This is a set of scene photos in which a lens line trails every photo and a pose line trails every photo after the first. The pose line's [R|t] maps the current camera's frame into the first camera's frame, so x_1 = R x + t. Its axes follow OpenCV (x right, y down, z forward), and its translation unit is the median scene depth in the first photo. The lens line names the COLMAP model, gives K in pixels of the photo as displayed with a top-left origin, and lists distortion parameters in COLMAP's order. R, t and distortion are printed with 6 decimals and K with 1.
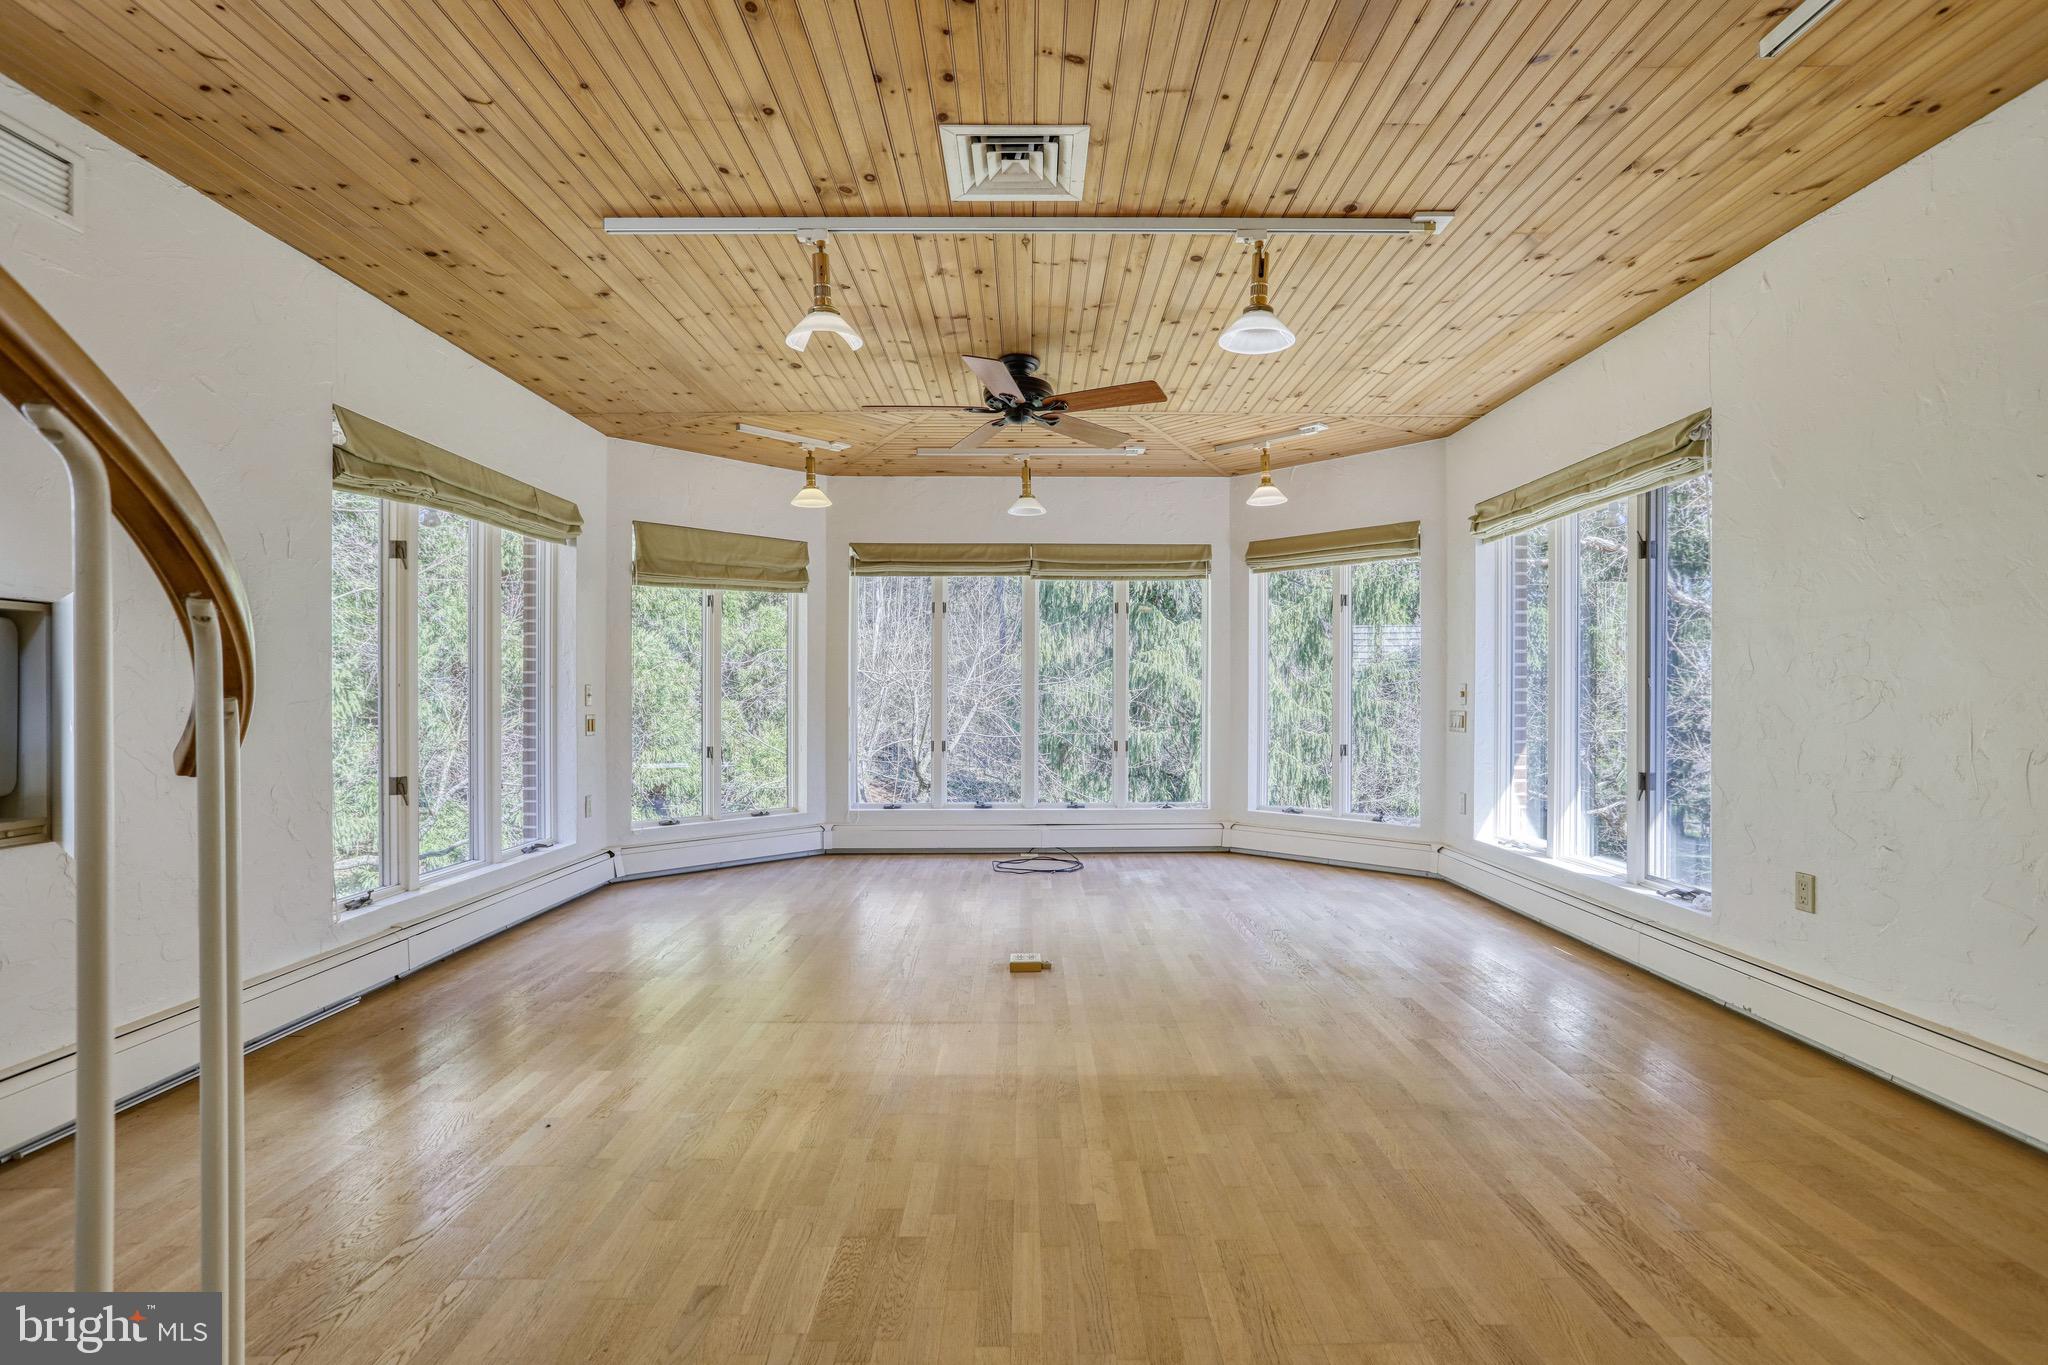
lens RADIAL K [[988.2, 0, 1029.2], [0, 988.2, 703.2], [0, 0, 1]] dist [-0.055672, 0.039370]
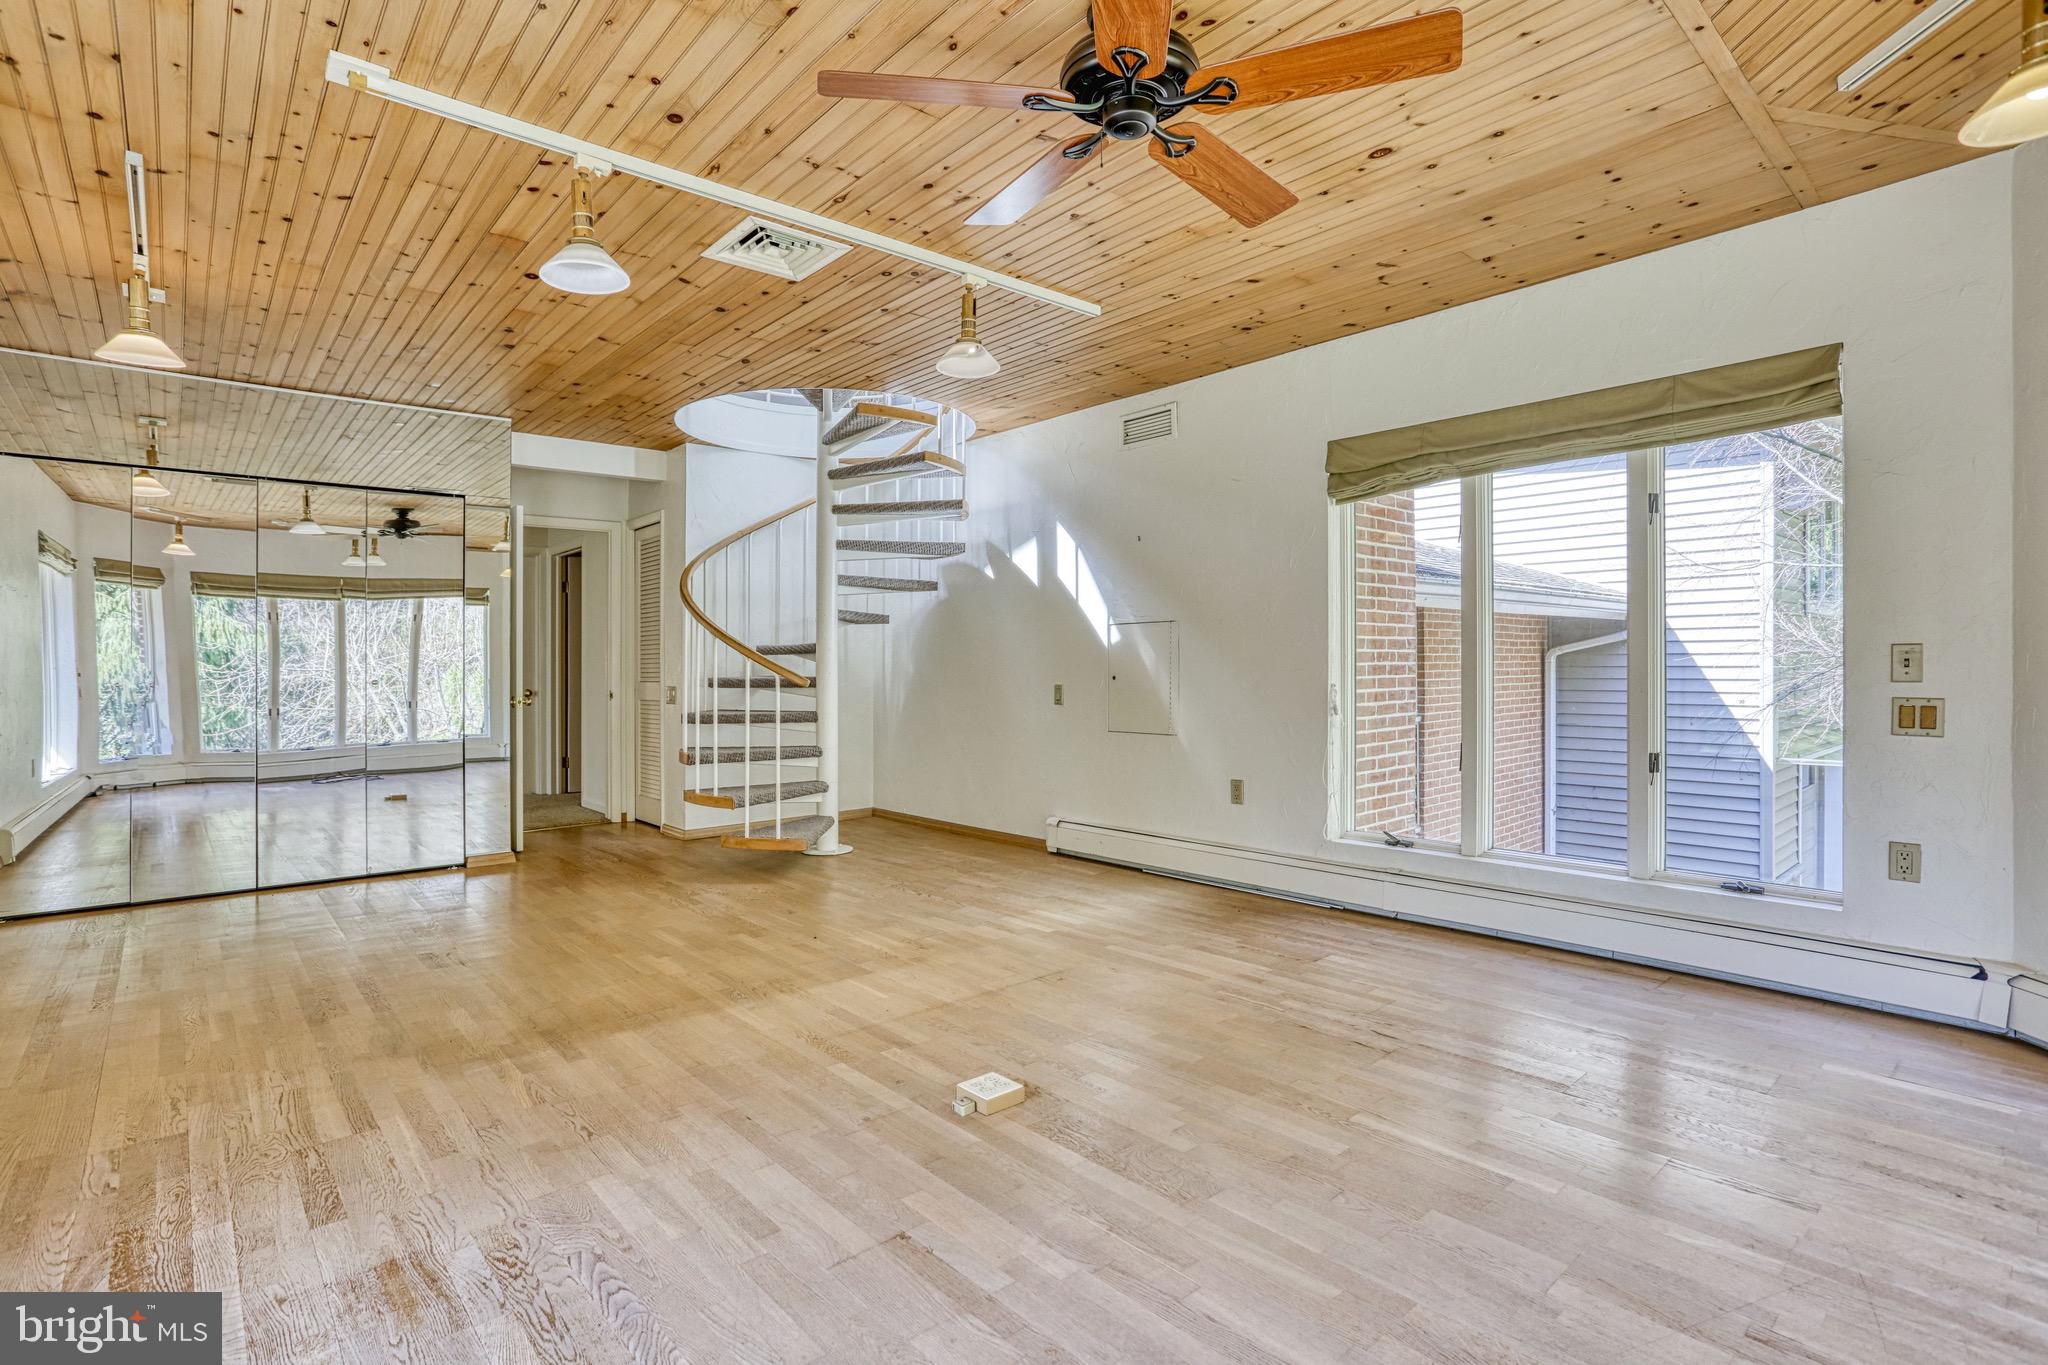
lens RADIAL K [[984.6, 0, 1025.8], [0, 984.6, 649.2], [0, 0, 1]] dist [-0.081290, 0.046541]
pose [[-0.748176, -0.004924, -0.663482, 0.360873], [0.001892, 0.999953, -0.009554, -0.013889], [0.663498, -0.008403, -0.748131, 1.357018]]
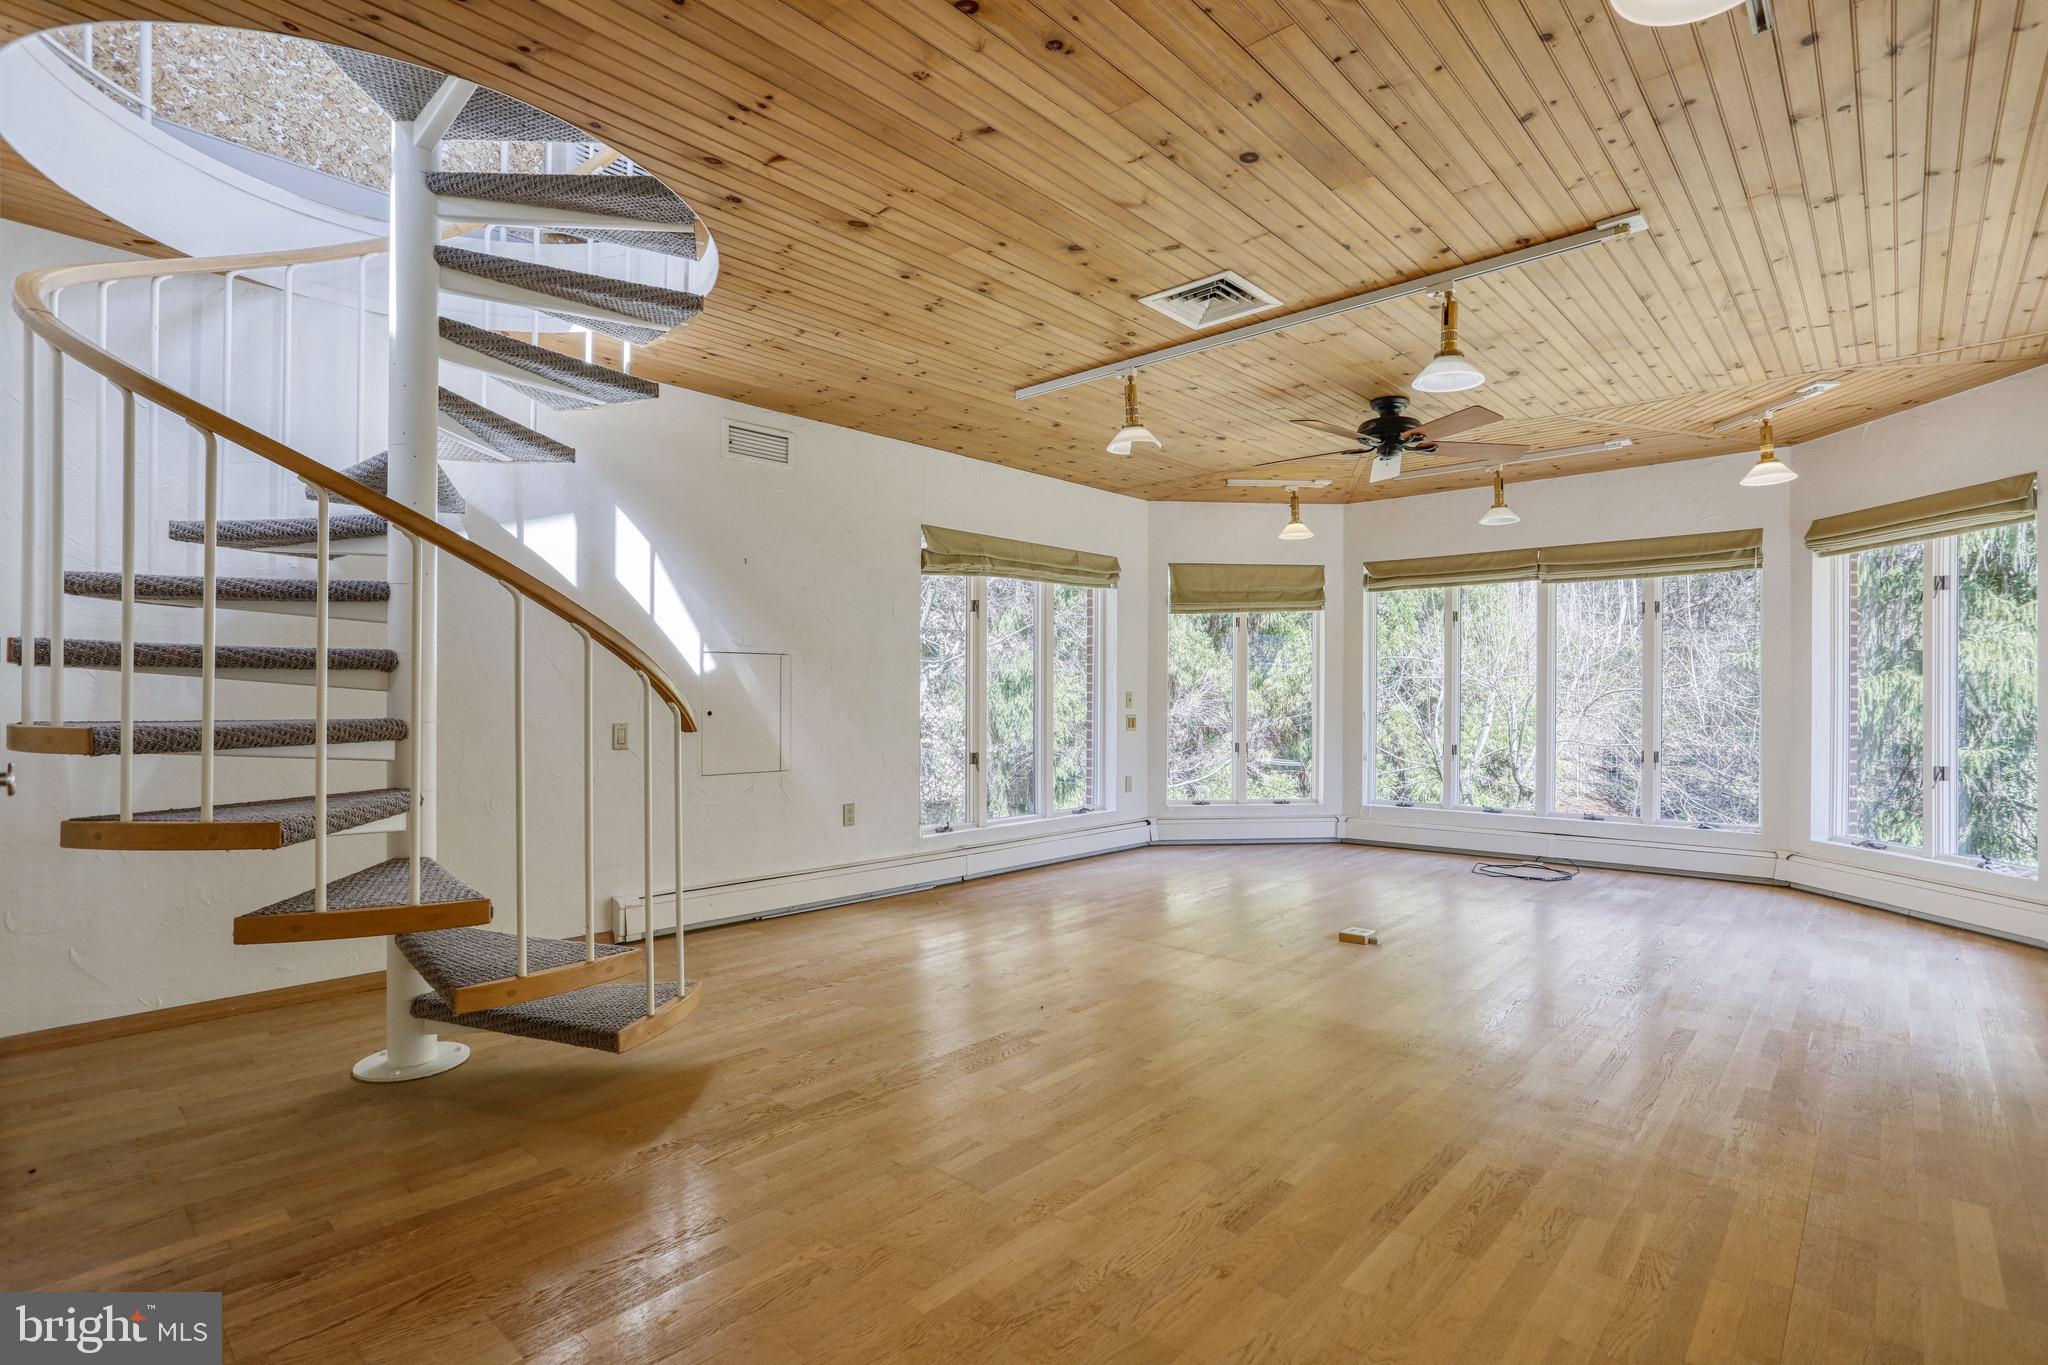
lens RADIAL K [[978.0, 0, 1027.2], [0, 978.0, 698.8], [0, 0, 1]] dist [-0.049409, 0.025162]
pose [[0.735437, 0.003087, -0.677586, 0.437368], [-0.008298, 0.999956, -0.004451, -0.003430], [0.677542, 0.008896, 0.735430, -0.083142]]
